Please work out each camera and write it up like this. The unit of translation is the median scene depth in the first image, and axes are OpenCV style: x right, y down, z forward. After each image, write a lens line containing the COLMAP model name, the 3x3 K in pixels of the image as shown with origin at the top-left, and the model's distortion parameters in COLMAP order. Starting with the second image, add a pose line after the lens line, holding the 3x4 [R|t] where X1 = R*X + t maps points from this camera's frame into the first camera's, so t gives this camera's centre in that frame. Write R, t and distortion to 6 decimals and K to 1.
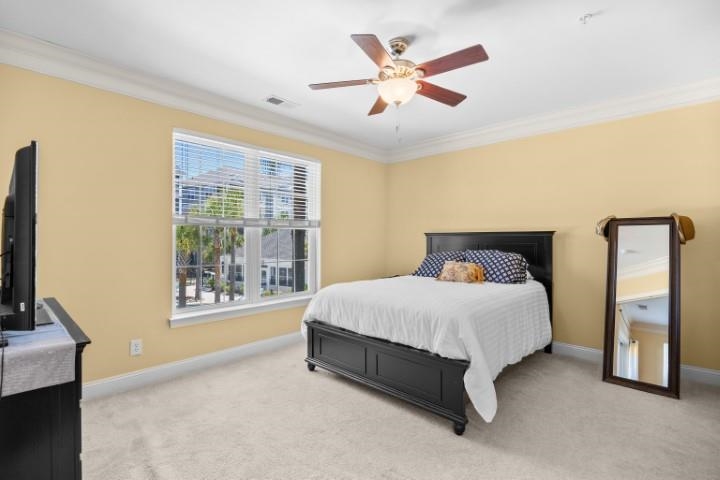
lens RADIAL K [[333.7, 0, 362.7], [0, 333.7, 240.9], [0, 0, 1]] dist [-0.010873, -0.001186]
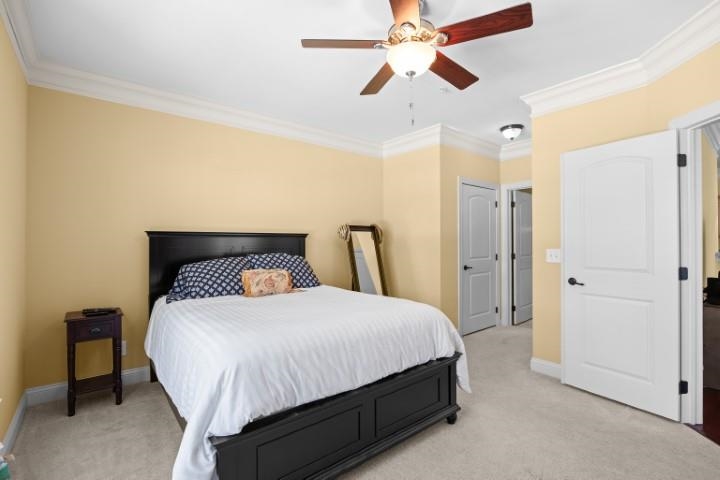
lens RADIAL K [[333.7, 0, 362.3], [0, 333.7, 240.4], [0, 0, 1]] dist [-0.010873, -0.001186]
pose [[0.158184, -0.003581, 0.987403, -0.508437], [-0.000359, 0.999993, 0.003684, -0.012533], [-0.987410, -0.000937, 0.158181, 0.681797]]
